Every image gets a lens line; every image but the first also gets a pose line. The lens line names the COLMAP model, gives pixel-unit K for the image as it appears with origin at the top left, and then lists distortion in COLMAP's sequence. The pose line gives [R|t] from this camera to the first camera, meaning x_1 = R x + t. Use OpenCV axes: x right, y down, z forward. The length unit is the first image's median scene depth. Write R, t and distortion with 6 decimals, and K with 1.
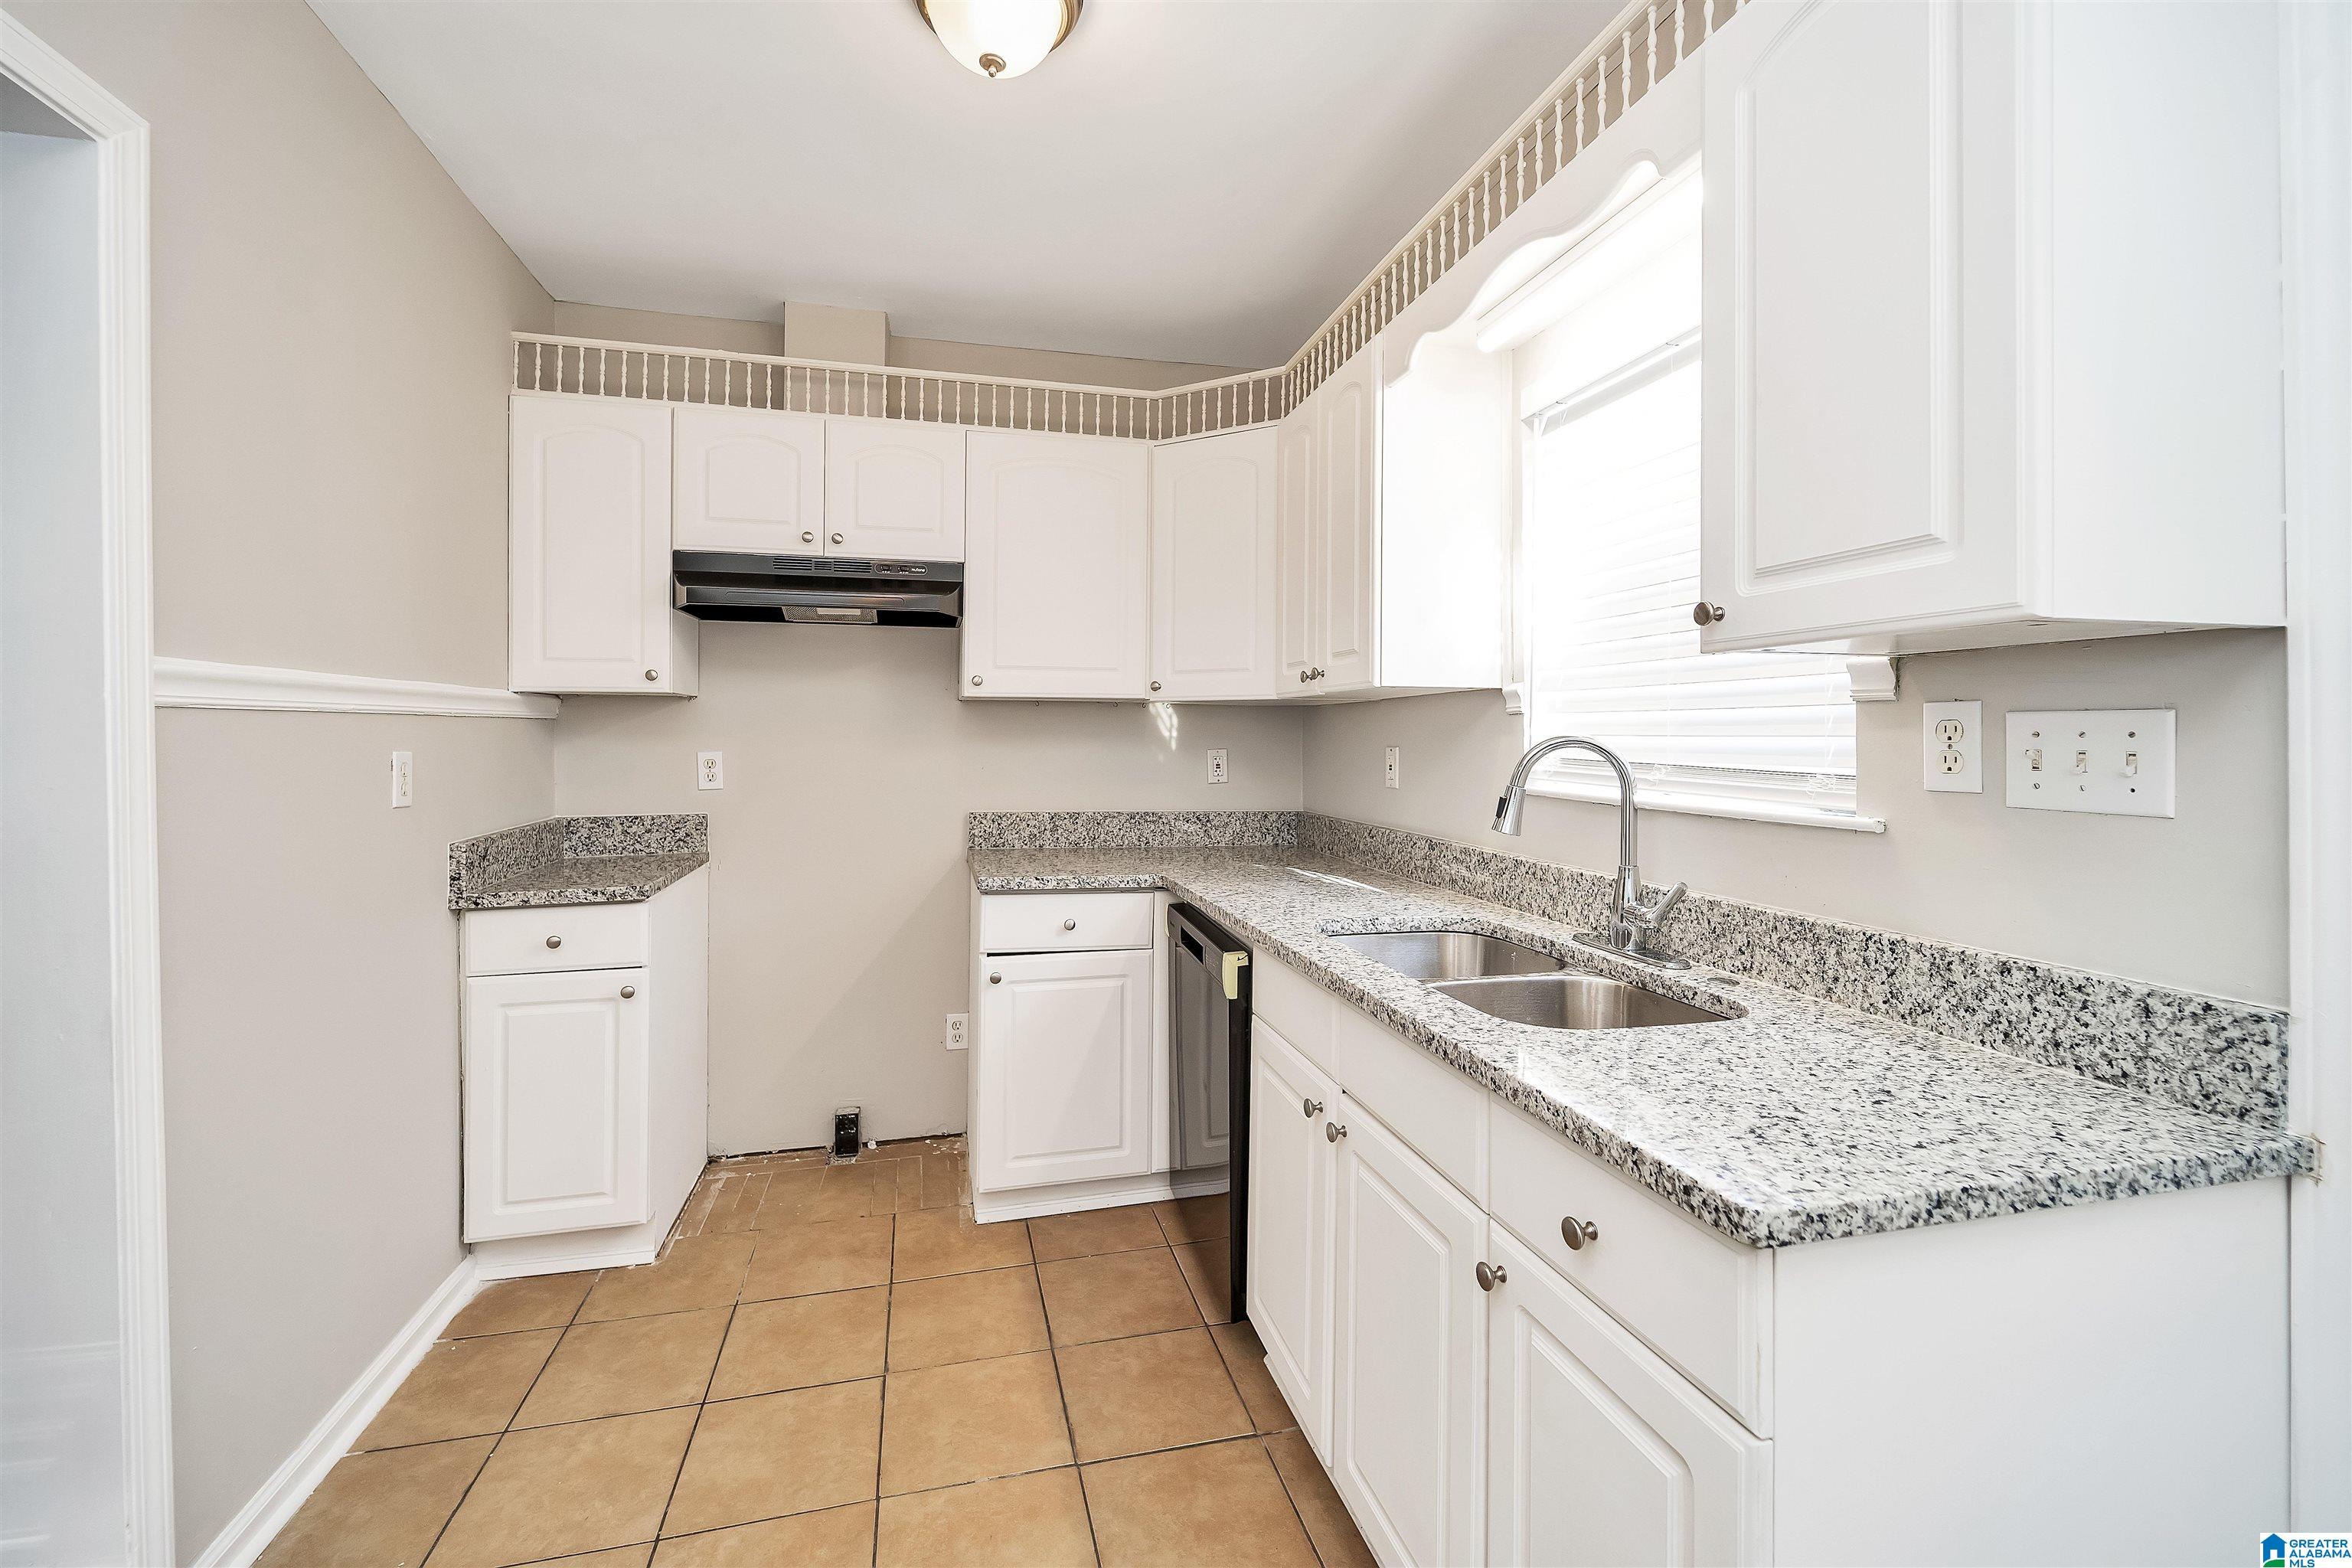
lens RADIAL K [[962.2, 0, 1166.5], [0, 962.2, 738.6], [0, 0, 1]] dist [0.002019, 0.000594]
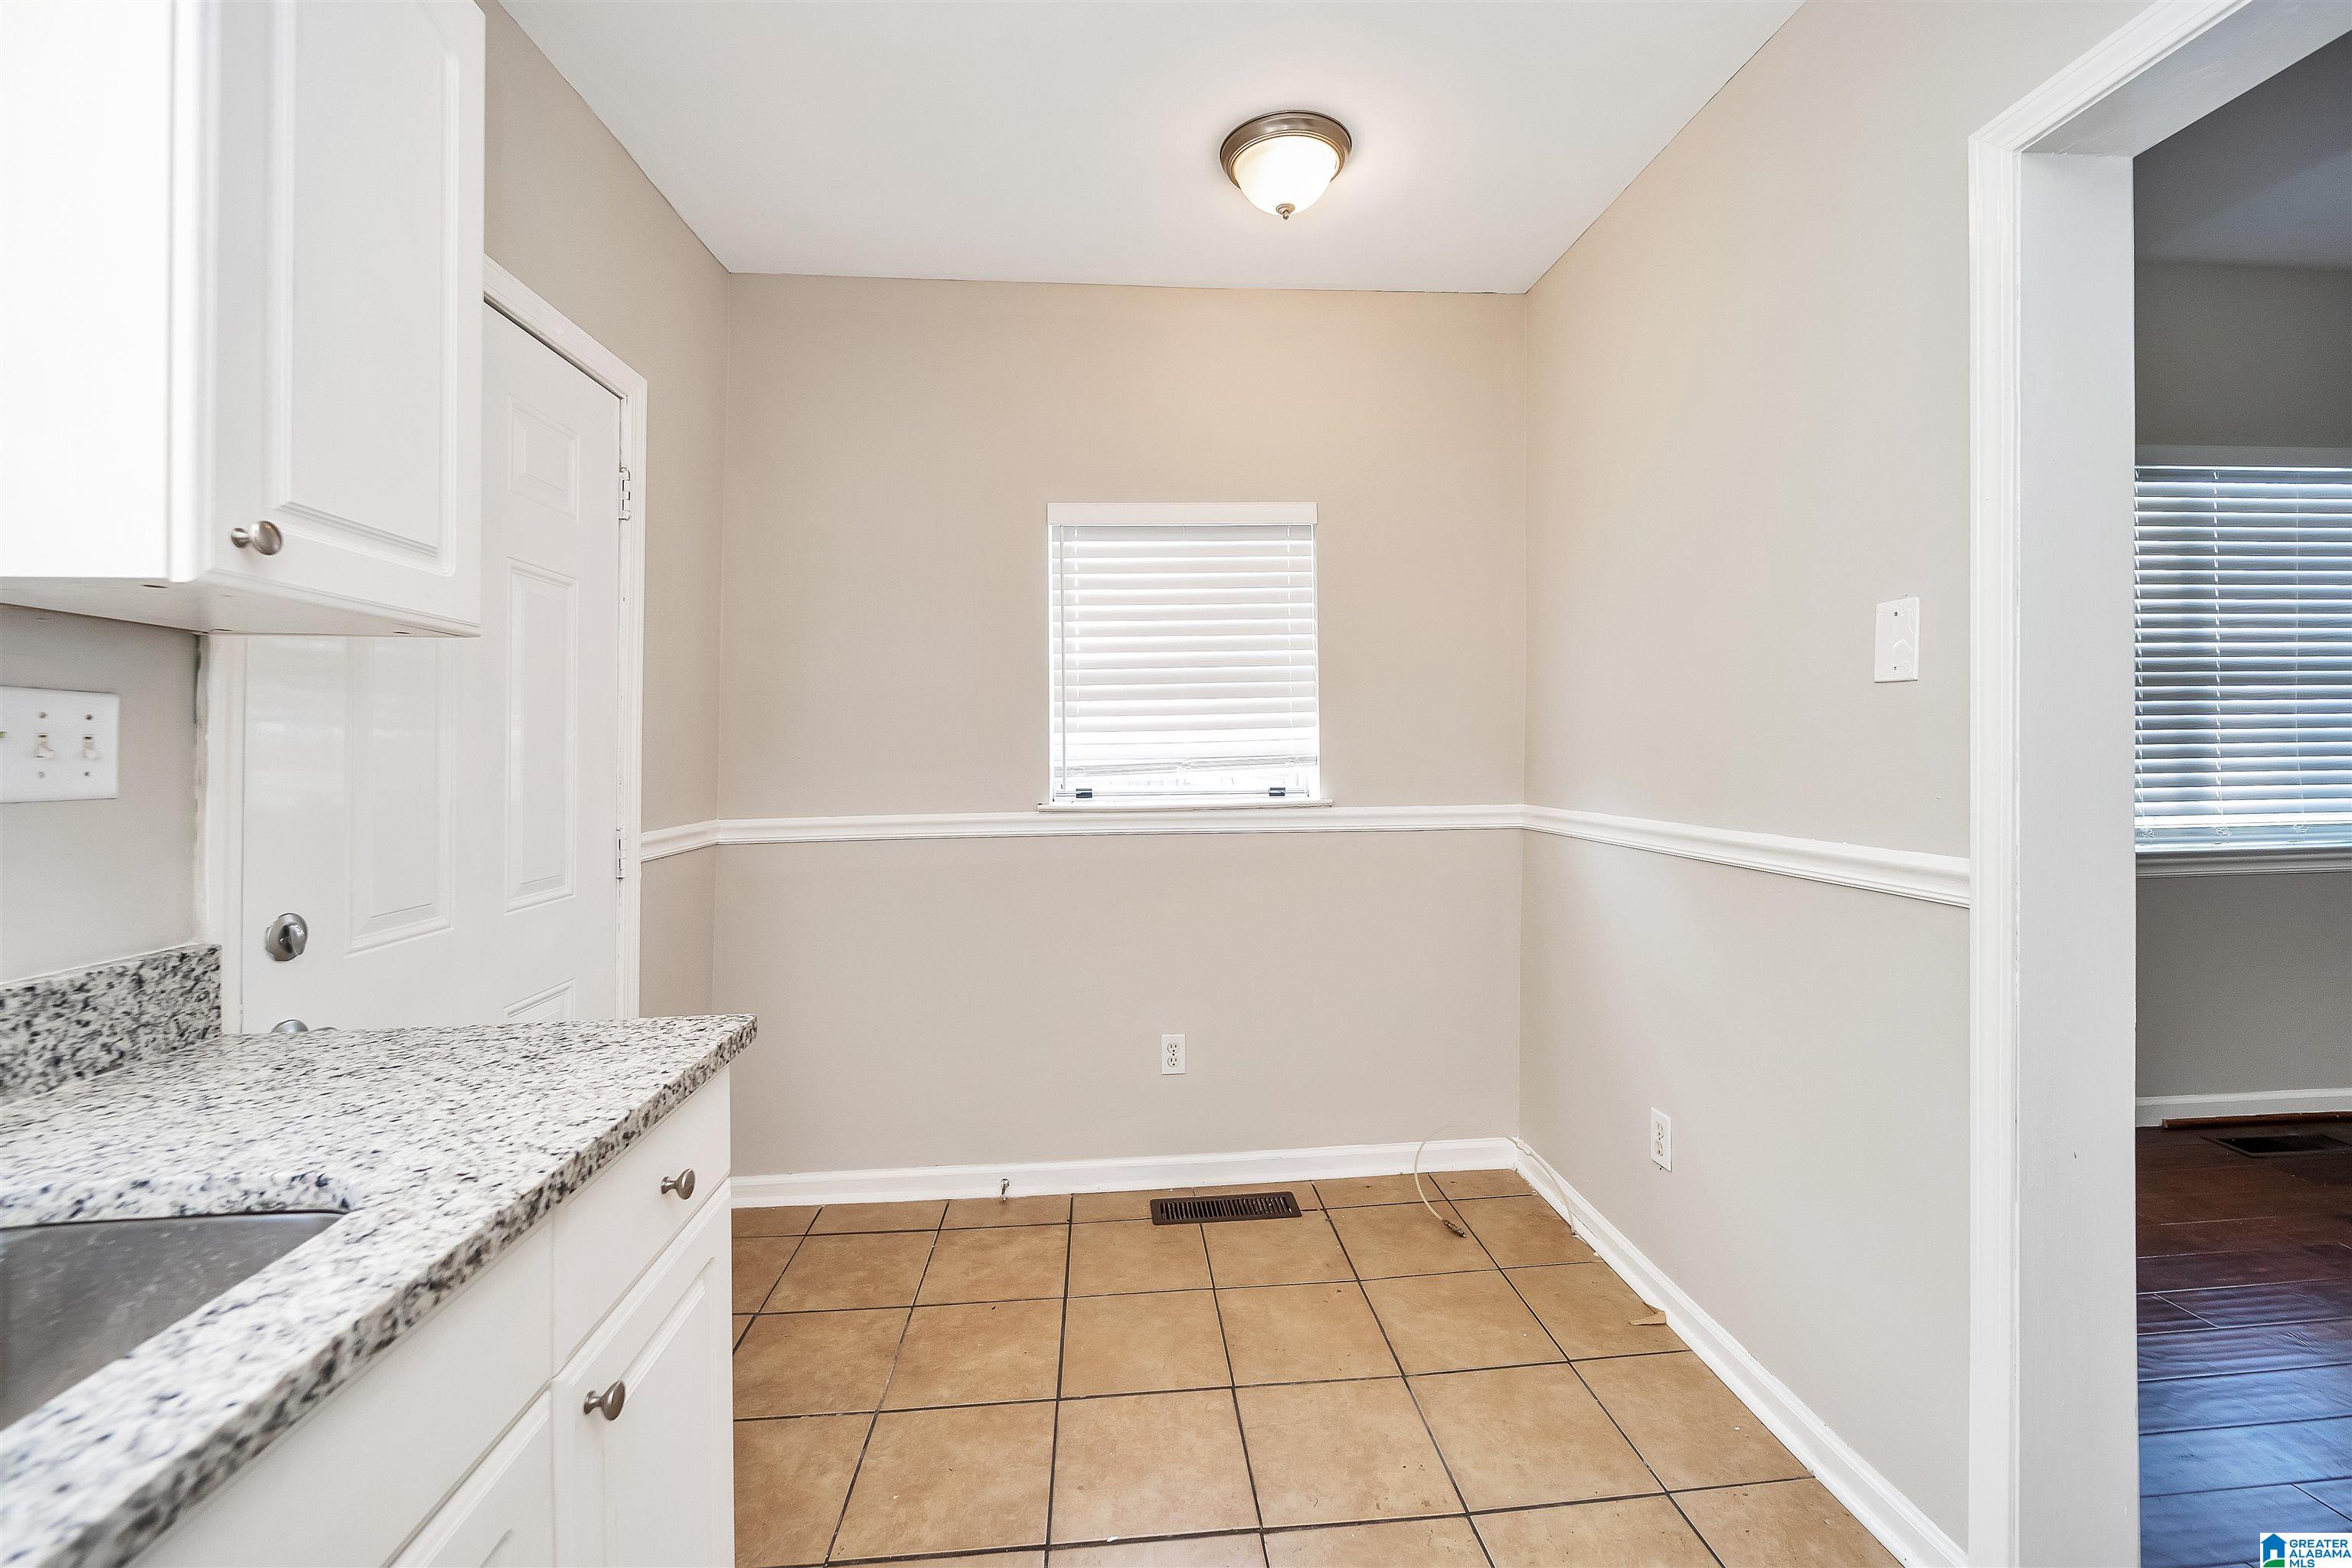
lens RADIAL K [[962.2, 0, 1188.4], [0, 962.2, 743.5], [0, 0, 1]] dist [0.002019, 0.000594]
pose [[-0.988086, 0.007708, 0.153713, -0.264033], [0.006354, 0.999937, -0.009297, 0.038808], [-0.153775, -0.008209, -0.988072, 1.802429]]
